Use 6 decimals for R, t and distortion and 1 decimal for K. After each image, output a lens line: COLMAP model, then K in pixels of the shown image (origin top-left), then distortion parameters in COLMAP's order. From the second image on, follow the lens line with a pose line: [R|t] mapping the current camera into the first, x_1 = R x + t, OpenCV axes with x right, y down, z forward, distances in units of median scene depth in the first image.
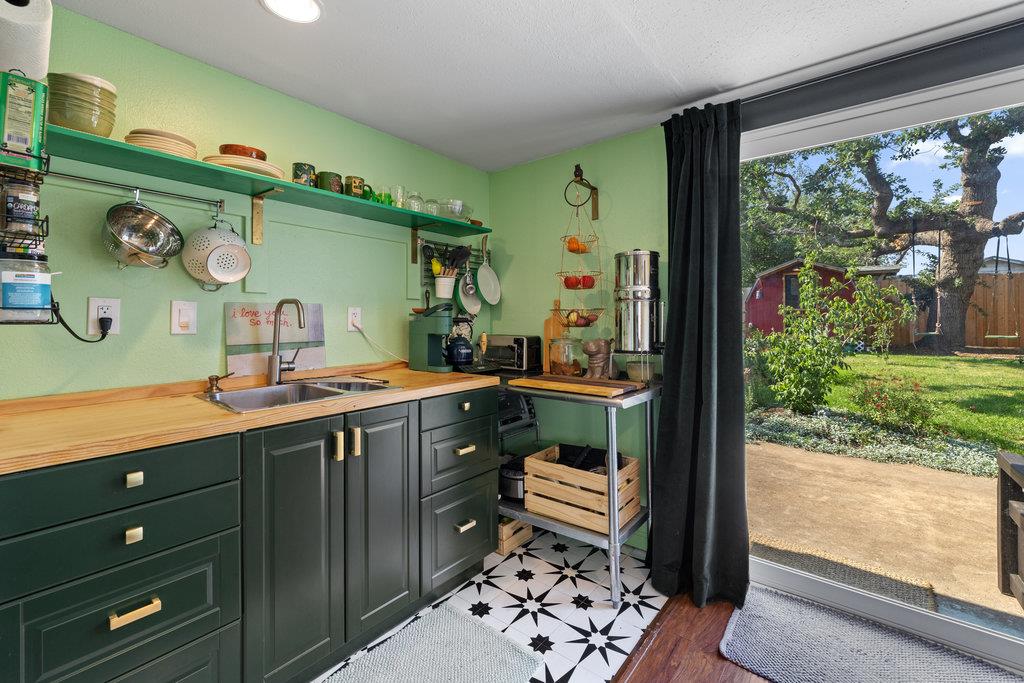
lens RADIAL K [[445.3, 0, 517.4], [0, 445.3, 313.5], [0, 0, 1]] dist [0.004247, -0.000438]
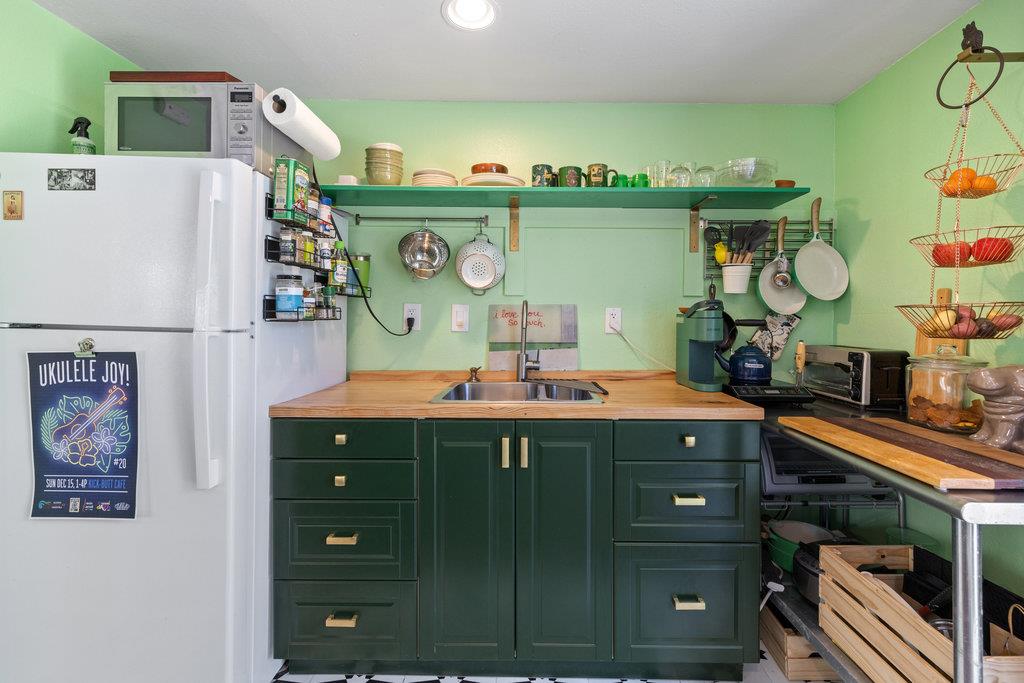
lens RADIAL K [[445.3, 0, 515.6], [0, 445.3, 322.5], [0, 0, 1]] dist [0.004247, -0.000438]
pose [[0.617959, 0.011225, -0.786130, 0.242503], [0.002788, 0.999861, 0.016468, 0.001516], [0.786205, -0.012368, 0.617841, 0.286008]]
